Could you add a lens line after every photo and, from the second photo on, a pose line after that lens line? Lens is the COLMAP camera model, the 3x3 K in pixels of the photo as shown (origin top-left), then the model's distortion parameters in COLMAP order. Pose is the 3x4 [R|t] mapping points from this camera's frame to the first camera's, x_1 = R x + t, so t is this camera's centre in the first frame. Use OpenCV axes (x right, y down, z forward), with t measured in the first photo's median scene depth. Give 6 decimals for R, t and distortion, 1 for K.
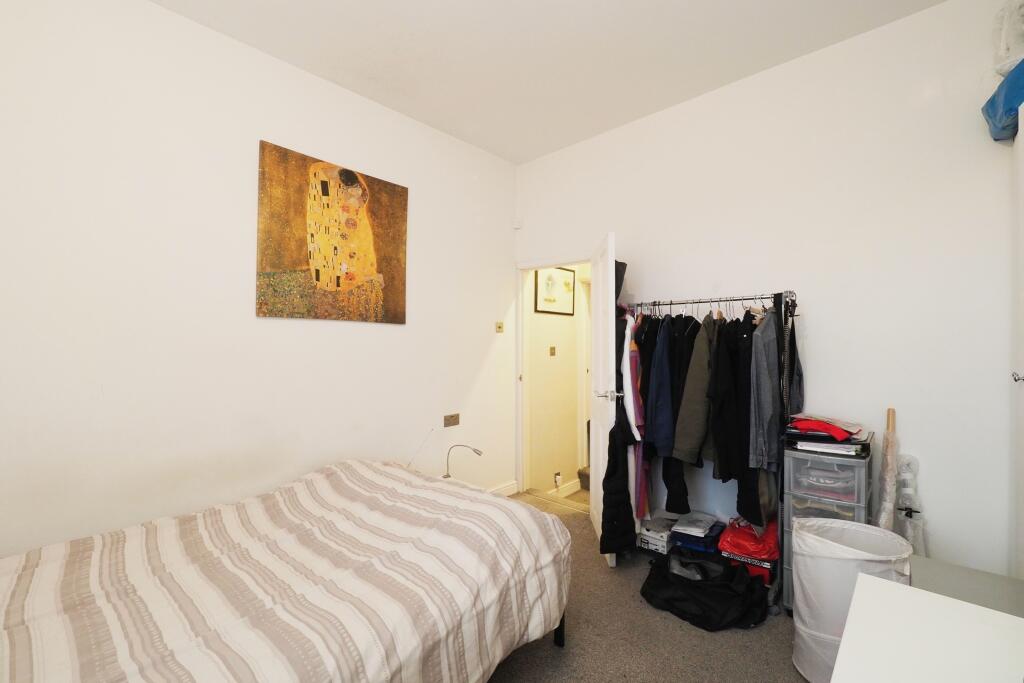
lens RADIAL K [[423.8, 0, 503.6], [0, 423.8, 342.1], [0, 0, 1]] dist [-0.023007, -0.000352]
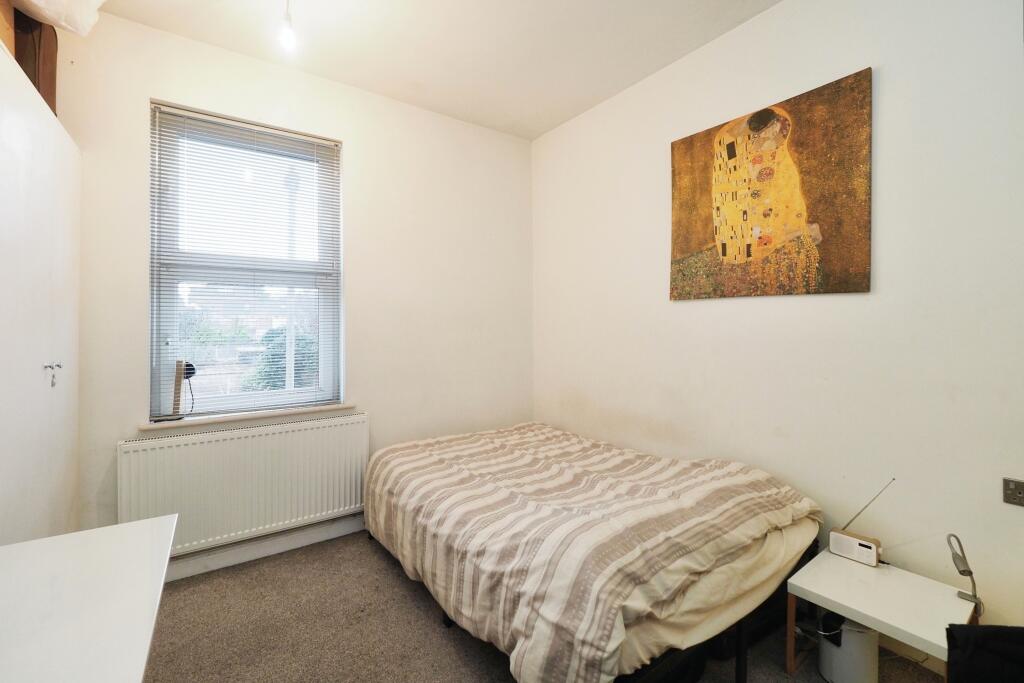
lens RADIAL K [[423.8, 0, 503.9], [0, 423.8, 333.0], [0, 0, 1]] dist [-0.023007, -0.000352]
pose [[-0.222886, -0.000060, -0.974844, 0.543461], [-0.012780, 0.999914, 0.002861, 0.025013], [0.974761, 0.013096, -0.222868, 0.723533]]
